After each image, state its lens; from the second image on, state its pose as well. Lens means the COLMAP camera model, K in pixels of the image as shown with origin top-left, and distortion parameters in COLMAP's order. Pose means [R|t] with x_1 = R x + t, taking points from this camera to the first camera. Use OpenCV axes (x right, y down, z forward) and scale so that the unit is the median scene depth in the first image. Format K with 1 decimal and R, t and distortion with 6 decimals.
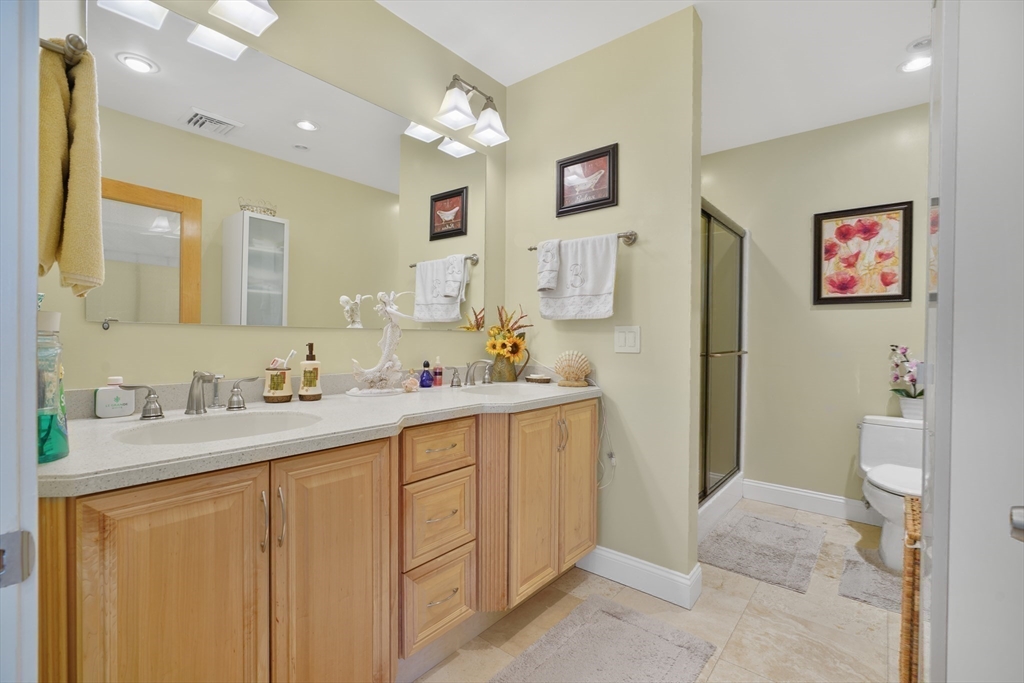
lens RADIAL K [[457.9, 0, 515.9], [0, 457.9, 343.4], [0, 0, 1]] dist [-0.010876, 0.005235]
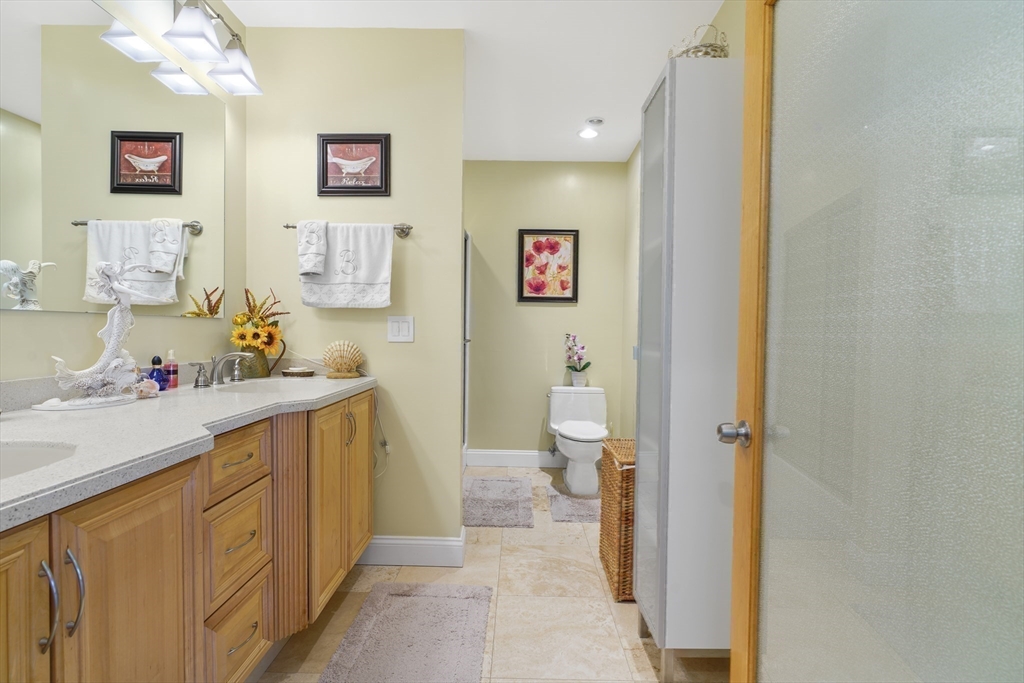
lens RADIAL K [[457.9, 0, 515.9], [0, 457.9, 343.4], [0, 0, 1]] dist [-0.010876, 0.005235]
pose [[0.779053, -0.015346, 0.626771, -0.190505], [0.000608, 0.999718, 0.023721, -0.000736], [-0.626958, -0.018099, 0.778843, 0.032841]]
